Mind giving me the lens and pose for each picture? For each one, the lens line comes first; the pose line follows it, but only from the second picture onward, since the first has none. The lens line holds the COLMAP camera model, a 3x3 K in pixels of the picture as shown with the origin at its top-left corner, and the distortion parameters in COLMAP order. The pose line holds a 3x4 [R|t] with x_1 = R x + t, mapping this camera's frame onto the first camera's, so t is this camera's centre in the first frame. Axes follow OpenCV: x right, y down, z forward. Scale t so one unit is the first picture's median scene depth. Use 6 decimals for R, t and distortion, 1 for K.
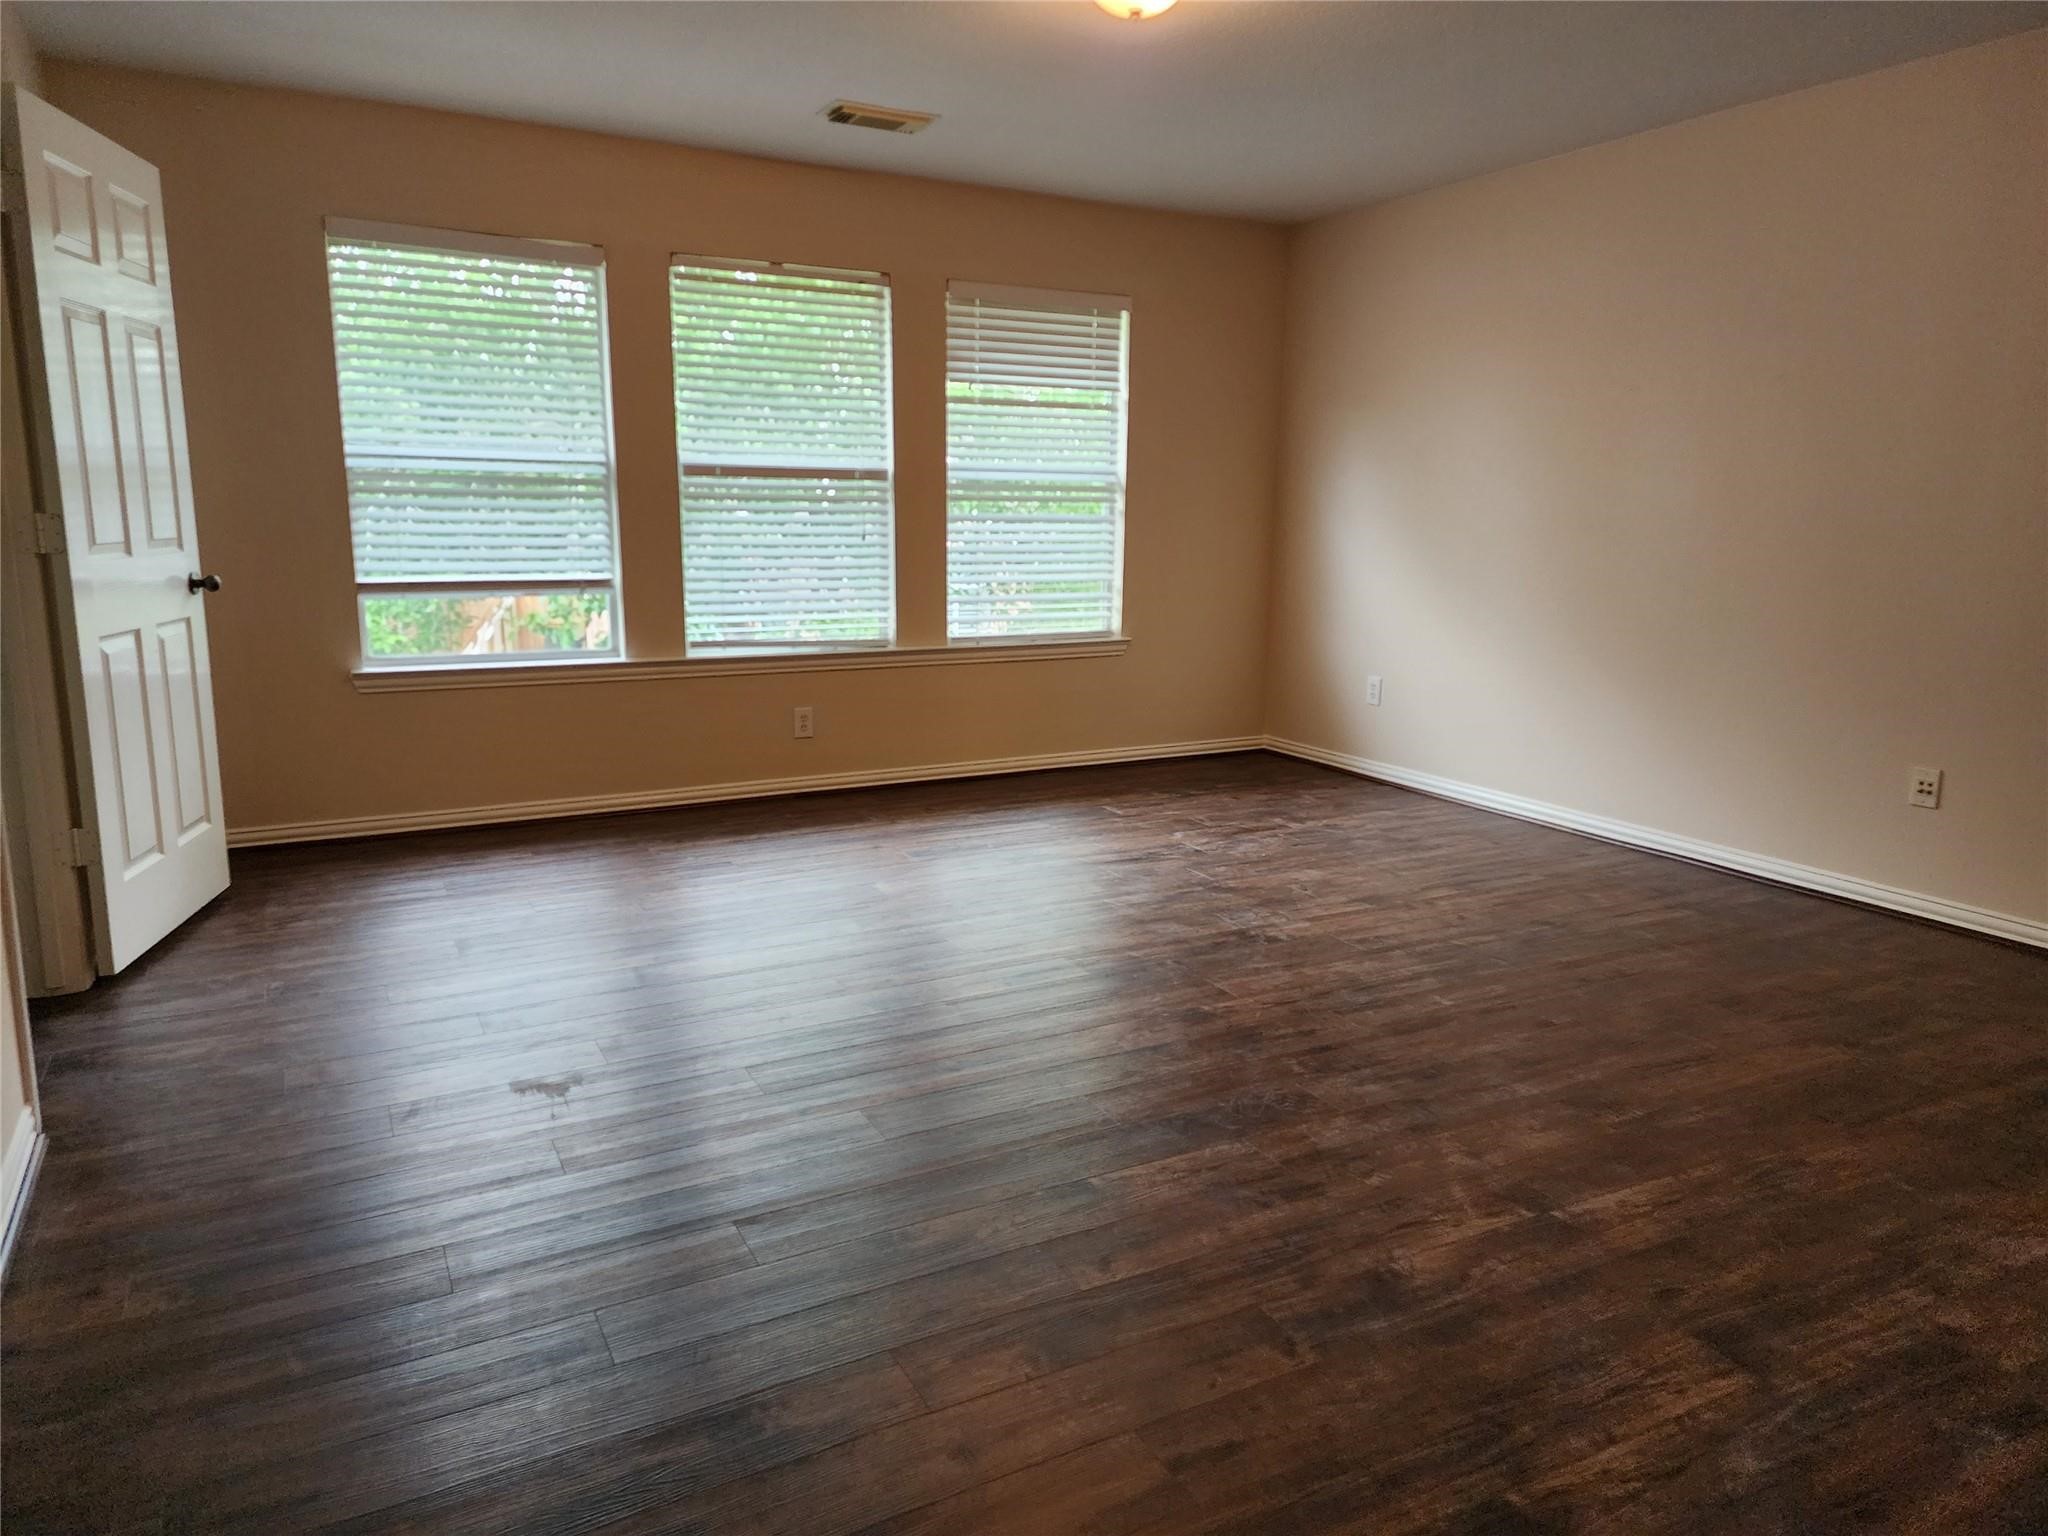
lens RADIAL K [[1370.2, 0, 1019.9], [0, 1370.2, 728.5], [0, 0, 1]] dist [0.091922, 0.000503]
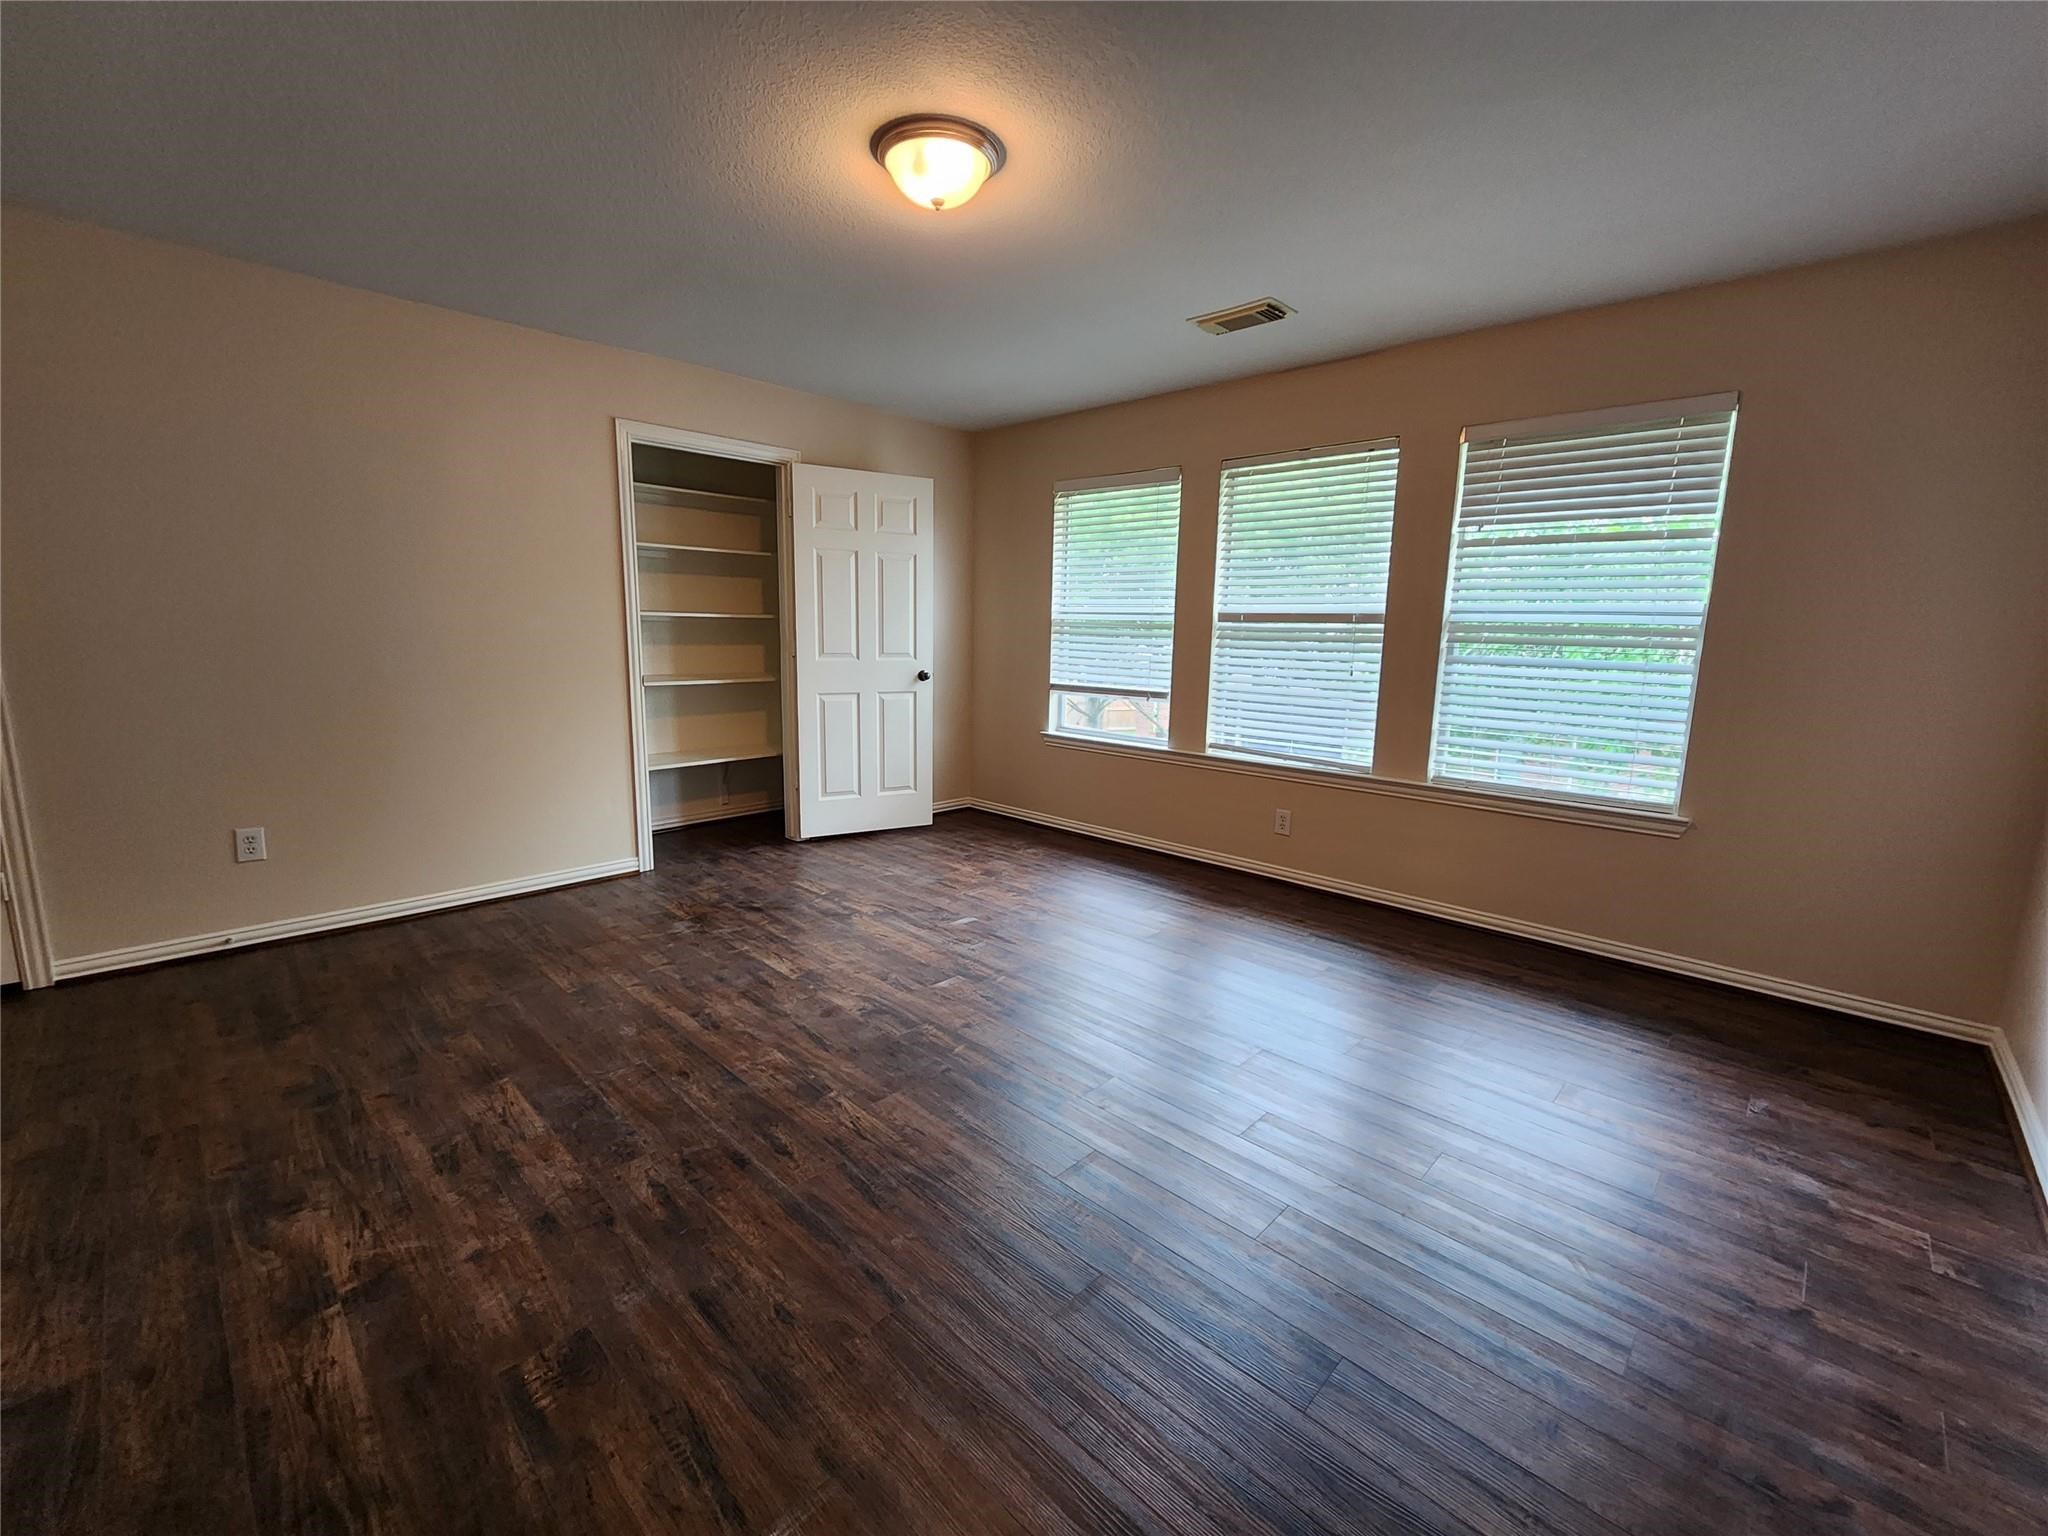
lens RADIAL K [[844.4, 0, 1028.4], [0, 844.4, 767.0], [0, 0, 1]] dist [-0.000364, -0.001062]
pose [[0.304553, 0.151062, -0.940440, 0.469815], [-0.170618, 0.980026, 0.102167, -0.089940], [0.937090, 0.129341, 0.324243, 0.538535]]
